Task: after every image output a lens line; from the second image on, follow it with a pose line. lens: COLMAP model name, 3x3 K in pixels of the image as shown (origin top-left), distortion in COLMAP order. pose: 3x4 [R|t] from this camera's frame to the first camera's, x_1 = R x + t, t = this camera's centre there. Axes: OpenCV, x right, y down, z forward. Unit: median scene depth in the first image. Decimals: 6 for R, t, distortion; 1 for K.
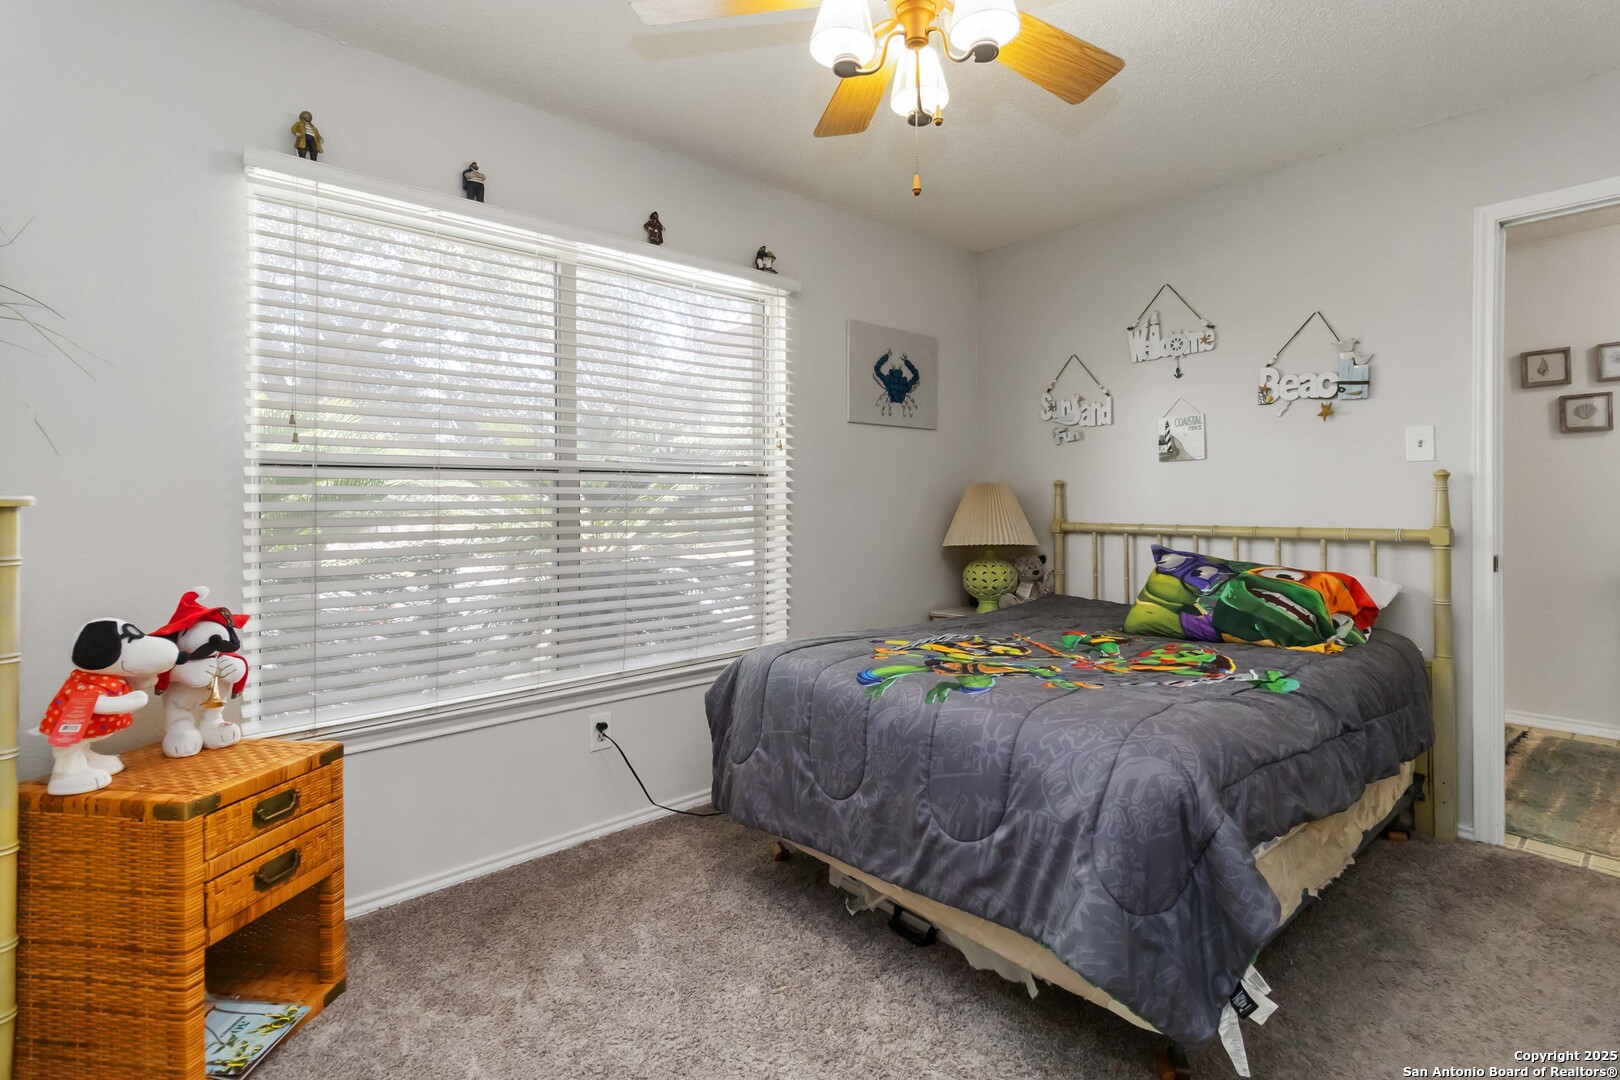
lens RADIAL K [[753.9, 0, 809.9], [0, 753.9, 492.1], [0, 0, 1]] dist [-0.000777, -0.000162]
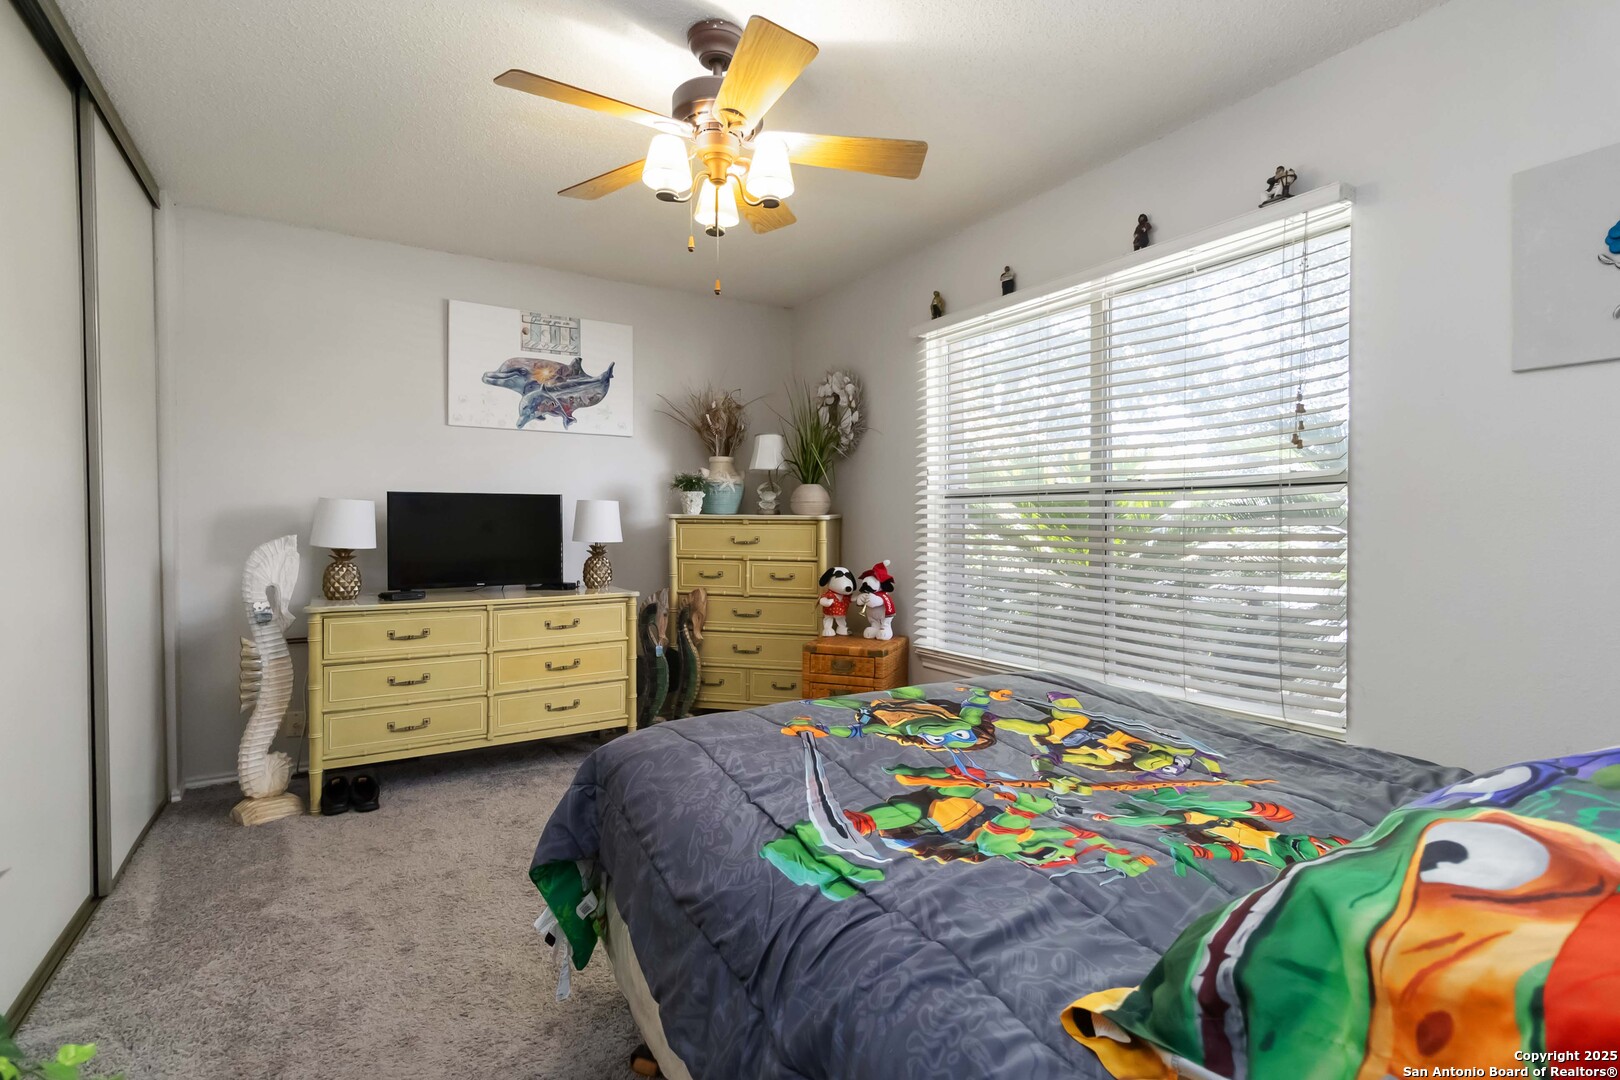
lens RADIAL K [[761.9, 0, 816.8], [0, 761.9, 518.4], [0, 0, 1]] dist [0.001900, 0.000027]
pose [[-0.165625, 0.005861, -0.986171, 0.856487], [0.012403, 0.999916, 0.003860, 0.001346], [0.986111, -0.011592, -0.165683, 0.800571]]
